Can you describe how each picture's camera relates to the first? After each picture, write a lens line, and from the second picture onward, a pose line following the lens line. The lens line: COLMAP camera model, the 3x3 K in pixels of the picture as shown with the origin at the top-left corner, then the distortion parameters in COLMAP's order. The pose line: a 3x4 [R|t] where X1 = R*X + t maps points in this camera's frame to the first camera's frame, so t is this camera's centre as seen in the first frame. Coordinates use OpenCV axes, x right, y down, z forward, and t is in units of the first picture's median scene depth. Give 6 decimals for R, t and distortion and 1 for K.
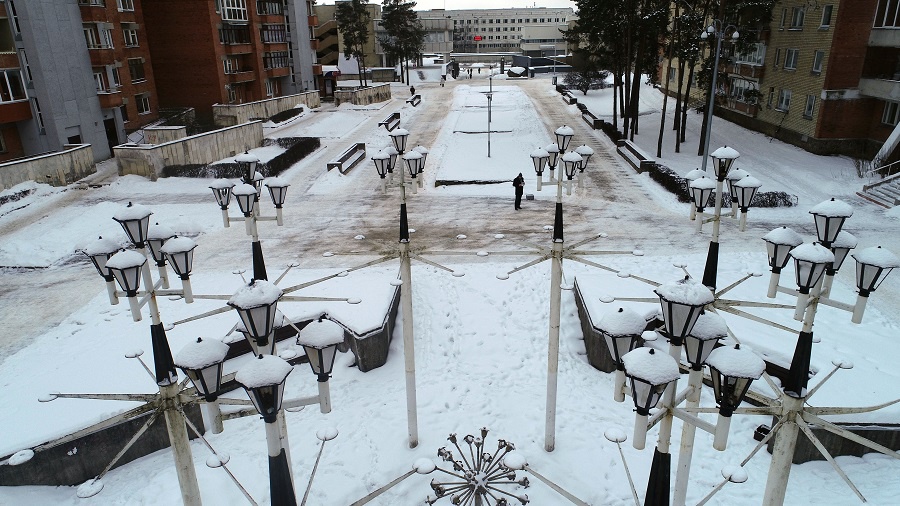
lens RADIAL K [[609.9, 0, 450.8], [0, 609.9, 254.2], [0, 0, 1]] dist [-0.001429, -0.000802]
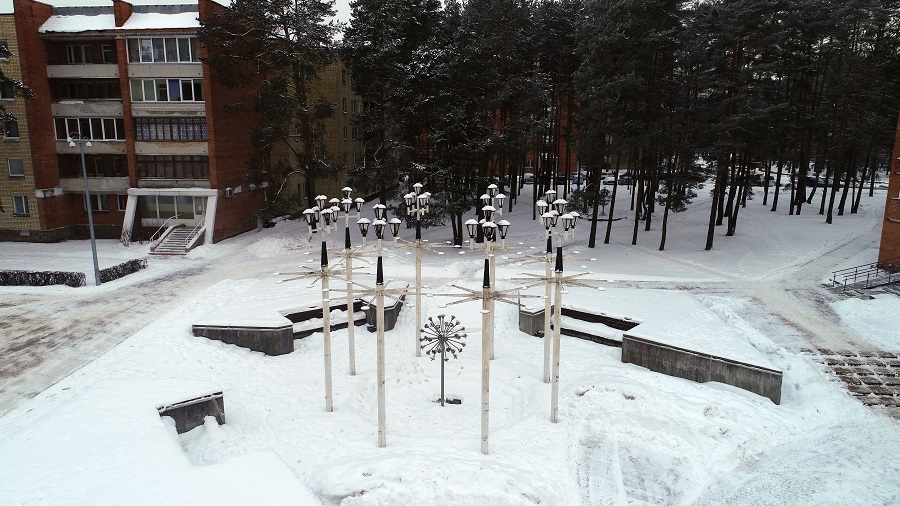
lens RADIAL K [[609.9, 0, 449.6], [0, 609.9, 254.9], [0, 0, 1]] dist [-0.001429, -0.000802]
pose [[0.036818, -0.174873, 0.983902, -0.688188], [0.340641, 0.927800, 0.152154, -0.076620], [-0.939472, 0.329555, 0.093729, 0.228351]]
